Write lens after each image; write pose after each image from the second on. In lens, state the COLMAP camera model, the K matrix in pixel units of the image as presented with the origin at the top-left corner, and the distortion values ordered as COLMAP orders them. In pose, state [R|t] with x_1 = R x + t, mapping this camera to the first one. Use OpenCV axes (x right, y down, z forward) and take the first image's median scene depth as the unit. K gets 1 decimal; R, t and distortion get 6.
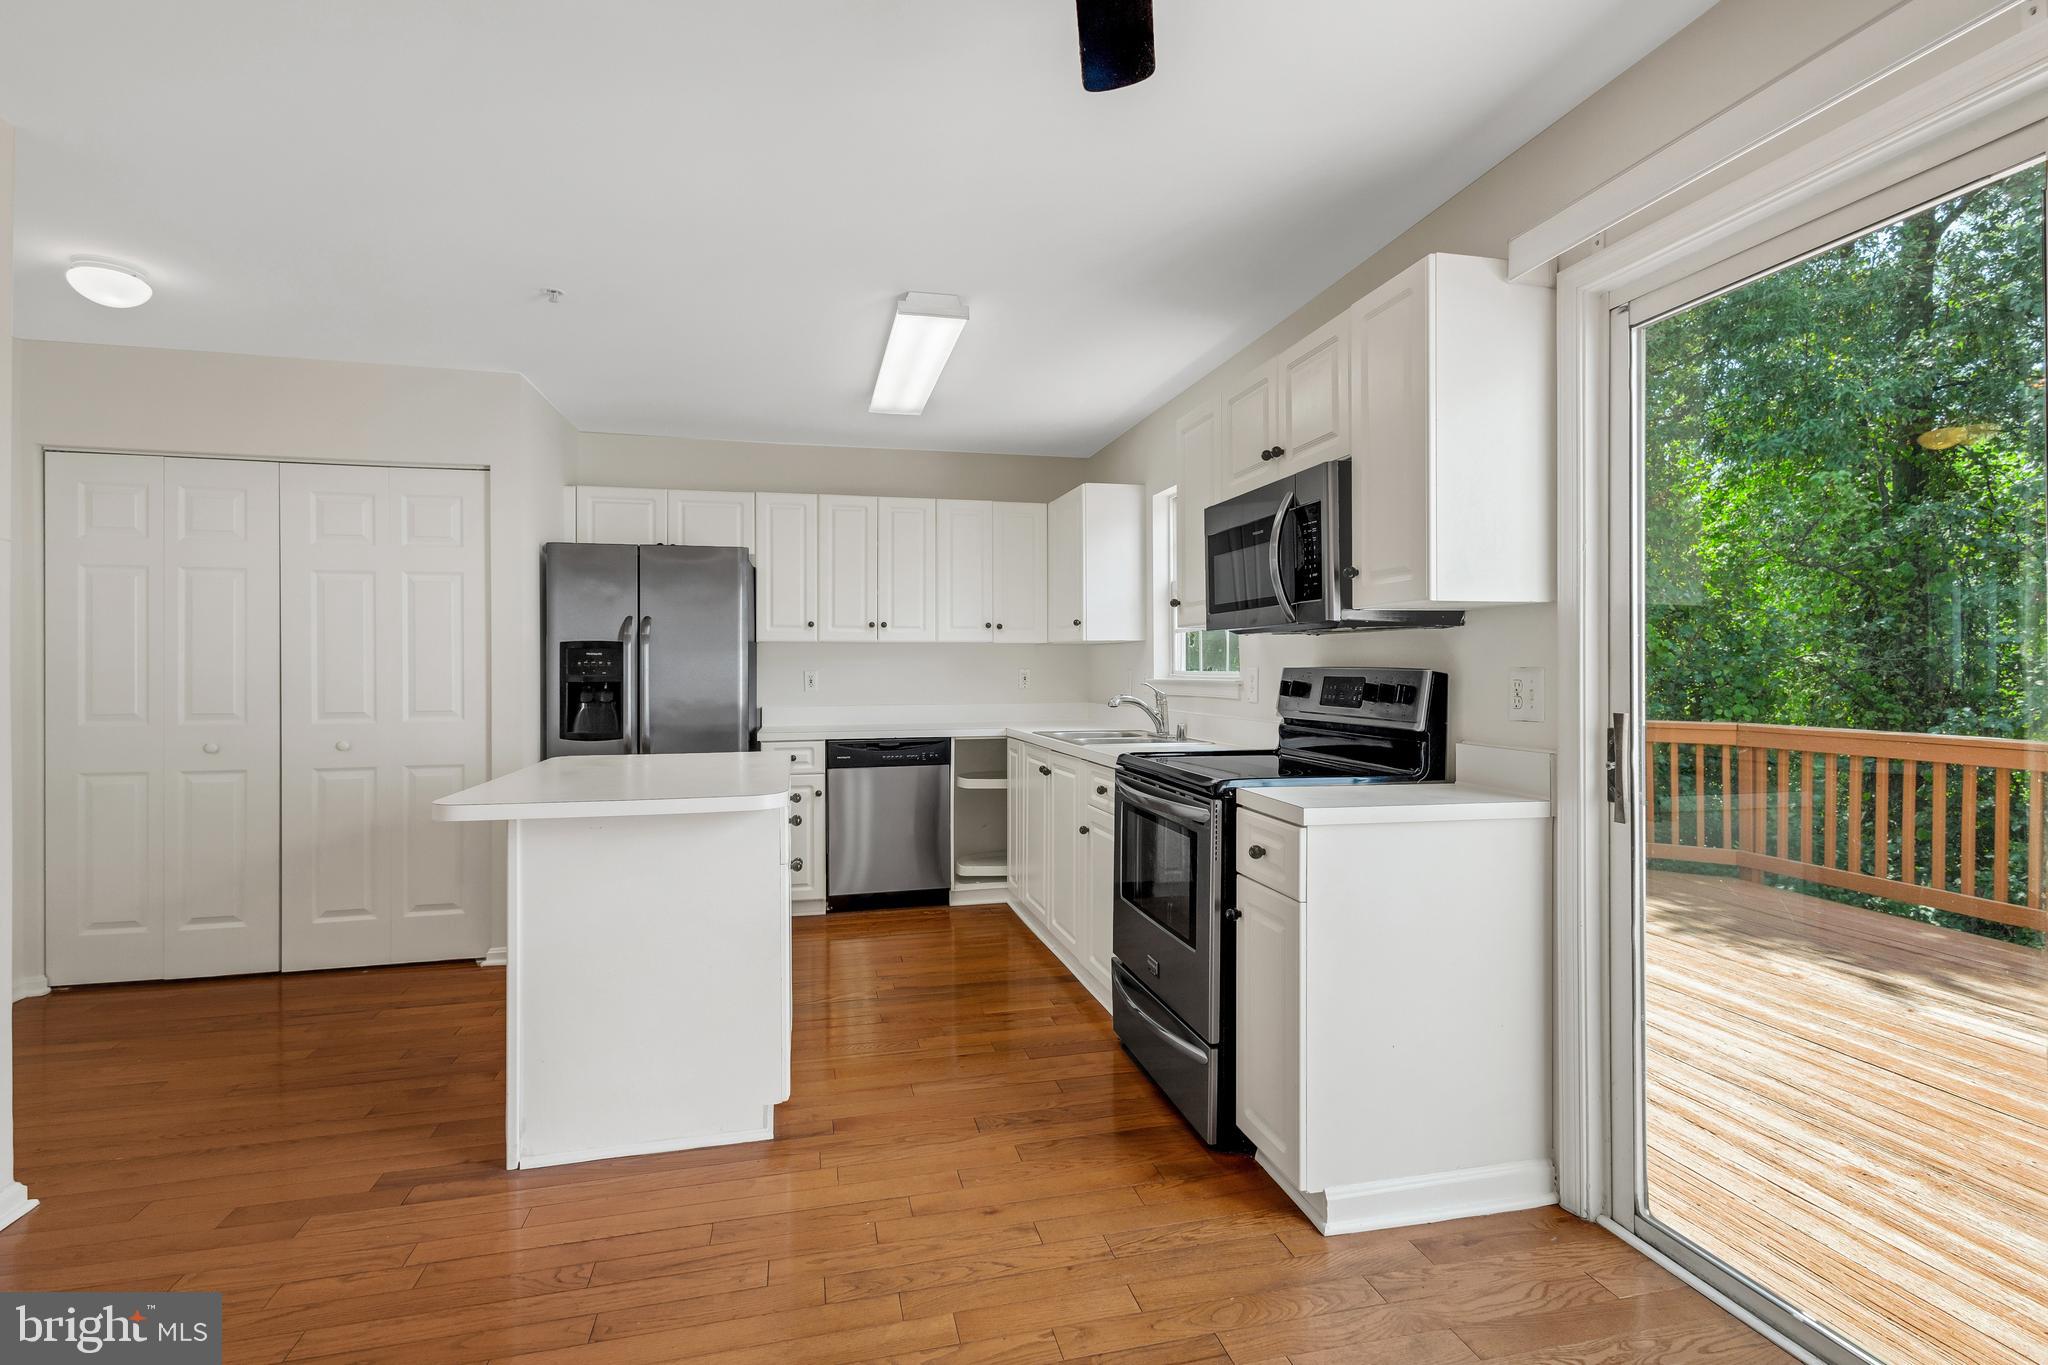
lens RADIAL K [[965.0, 0, 1022.1], [0, 965.0, 678.0], [0, 0, 1]] dist [0.006473, -0.000016]
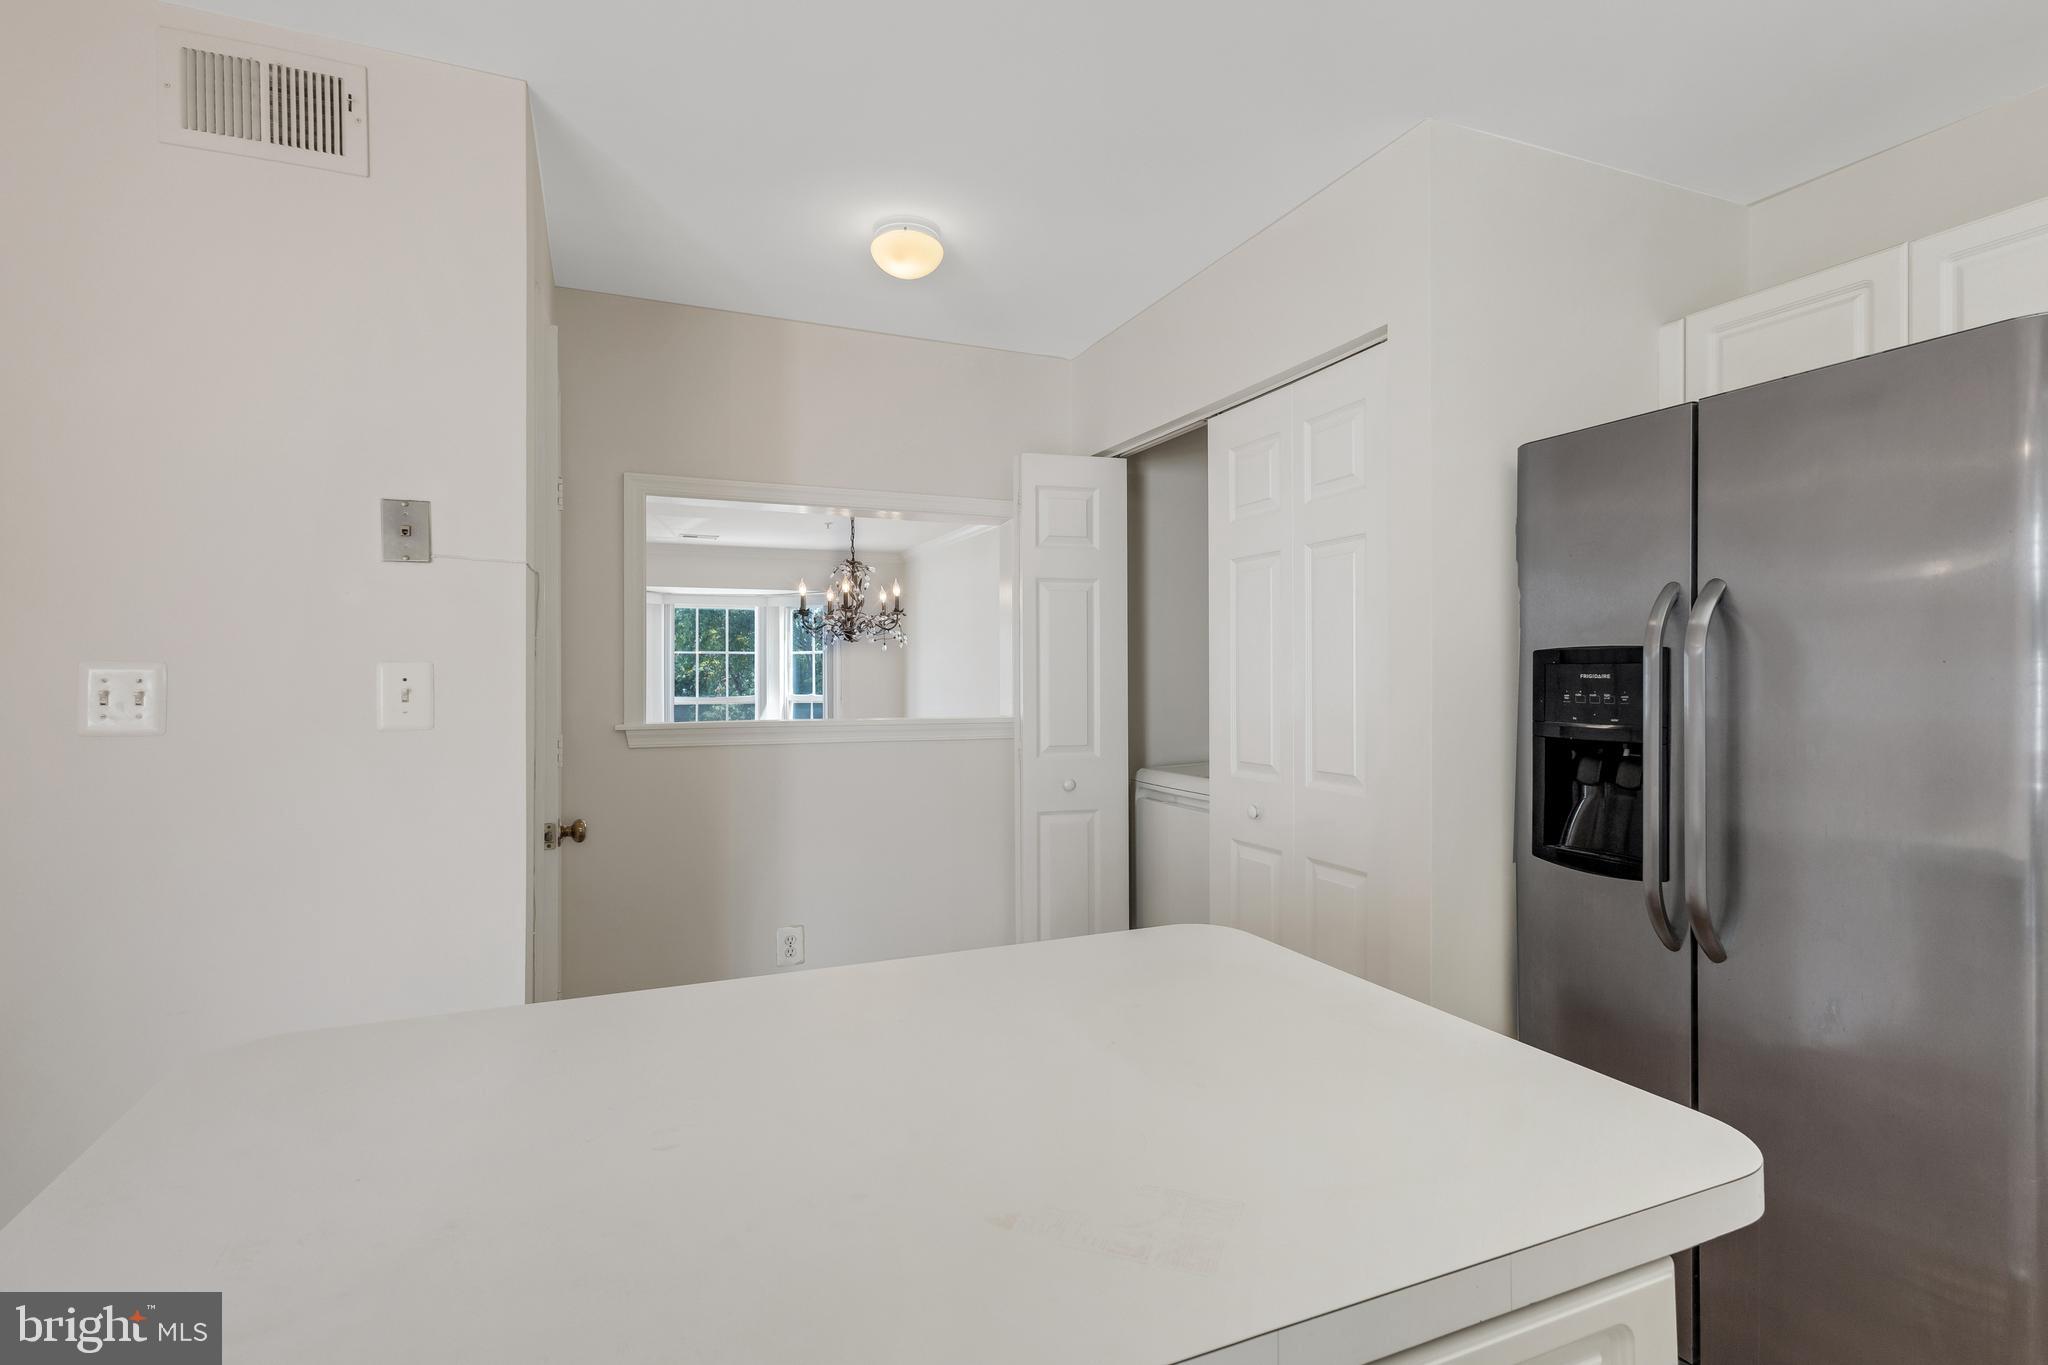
lens RADIAL K [[965.0, 0, 1022.1], [0, 965.0, 678.0], [0, 0, 1]] dist [0.006473, -0.000016]
pose [[0.177837, 0.004547, -0.984049, -0.088356], [-0.010996, 0.999936, 0.002633, -0.033085], [0.983998, 0.010353, 0.177876, 0.998688]]
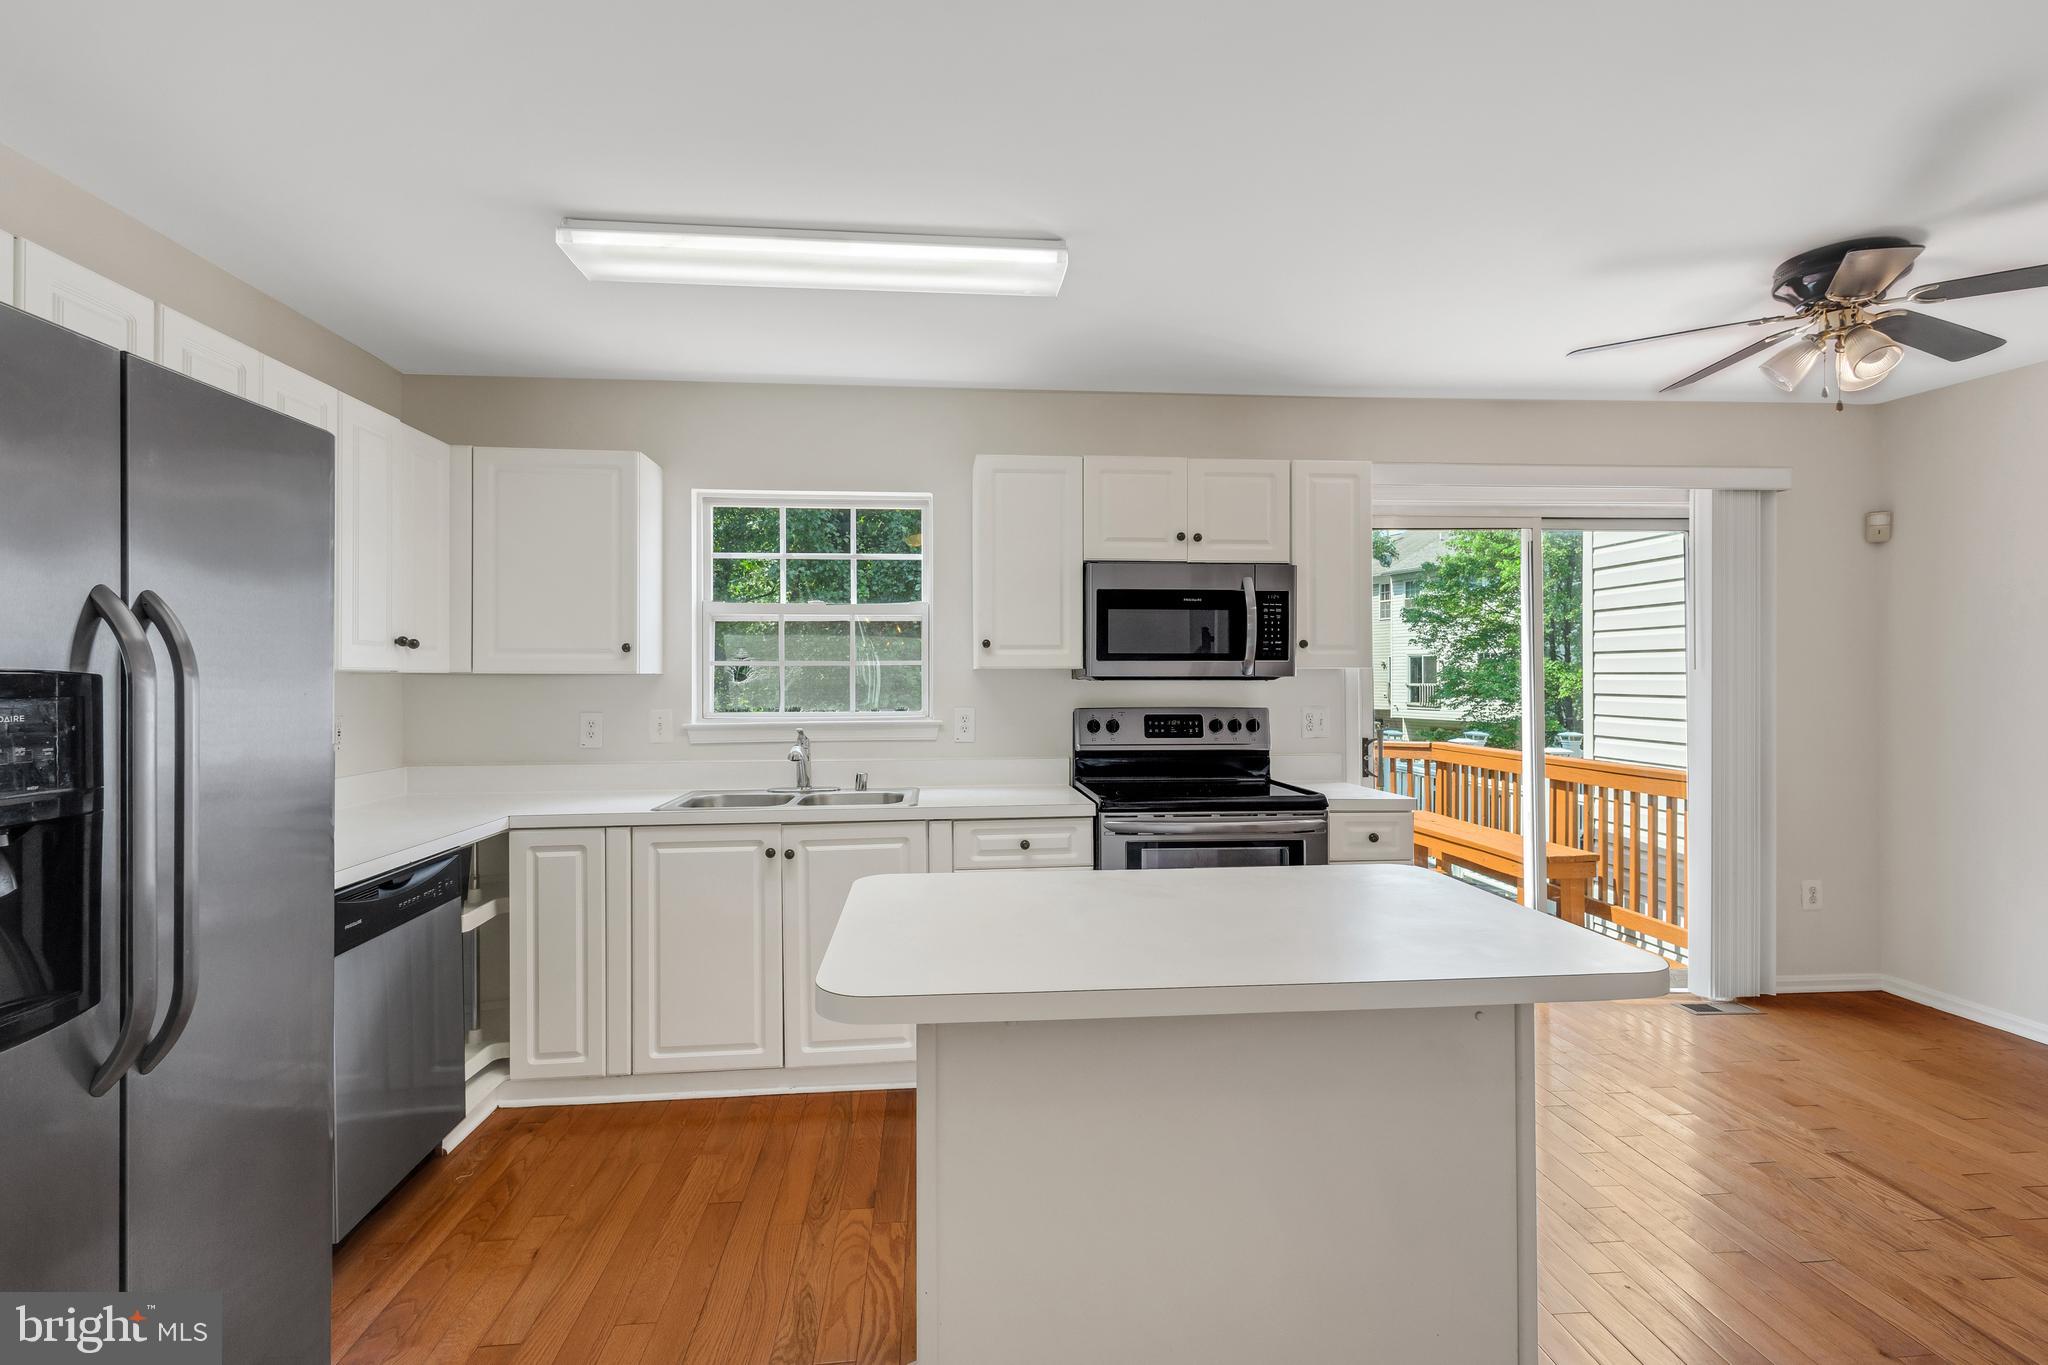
lens RADIAL K [[965.0, 0, 1022.1], [0, 965.0, 678.0], [0, 0, 1]] dist [0.006473, -0.000016]
pose [[0.137476, 0.003245, 0.990500, -0.997736], [0.012503, 0.999909, -0.005012, -0.047042], [-0.990426, 0.013073, 0.137423, 1.032238]]
